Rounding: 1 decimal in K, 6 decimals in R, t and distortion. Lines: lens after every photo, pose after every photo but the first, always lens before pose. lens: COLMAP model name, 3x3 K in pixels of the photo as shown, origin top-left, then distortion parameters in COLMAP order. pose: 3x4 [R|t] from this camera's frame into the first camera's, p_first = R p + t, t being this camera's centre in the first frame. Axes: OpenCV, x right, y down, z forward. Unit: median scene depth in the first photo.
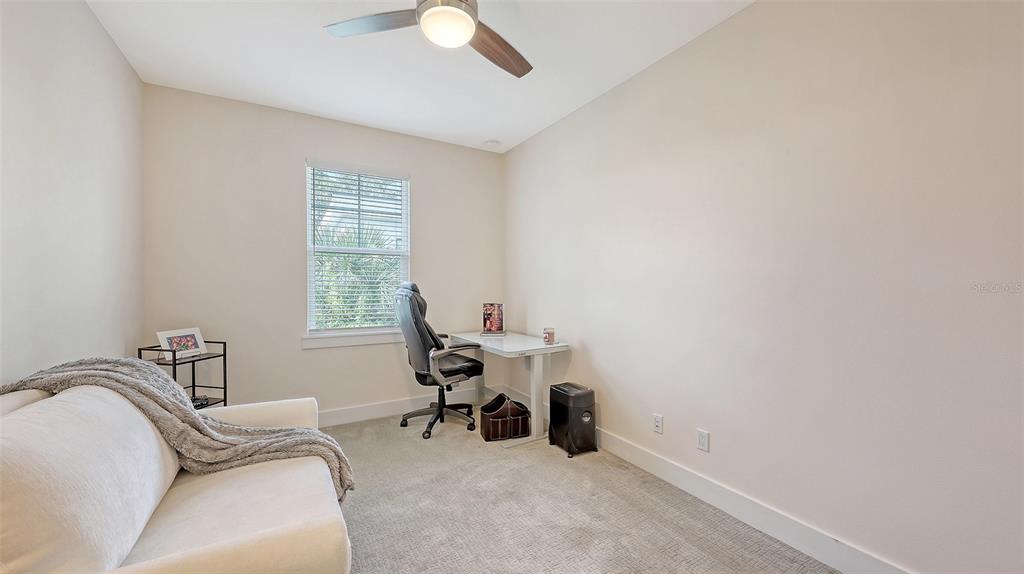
lens RADIAL K [[367.9, 0, 507.1], [0, 367.9, 285.4], [0, 0, 1]] dist [-0.001137, -0.000043]
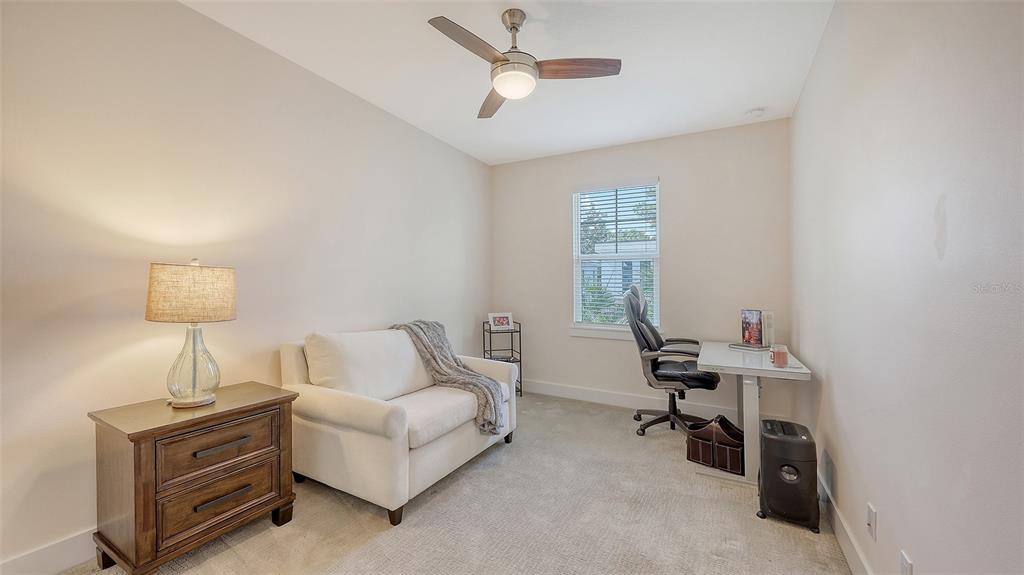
lens RADIAL K [[367.9, 0, 508.4], [0, 367.9, 285.9], [0, 0, 1]] dist [-0.001137, -0.000043]
pose [[0.530701, 0.005741, -0.847540, 0.462274], [-0.004669, 0.999982, 0.003850, -0.006926], [0.847546, 0.001913, 0.530718, 0.135629]]
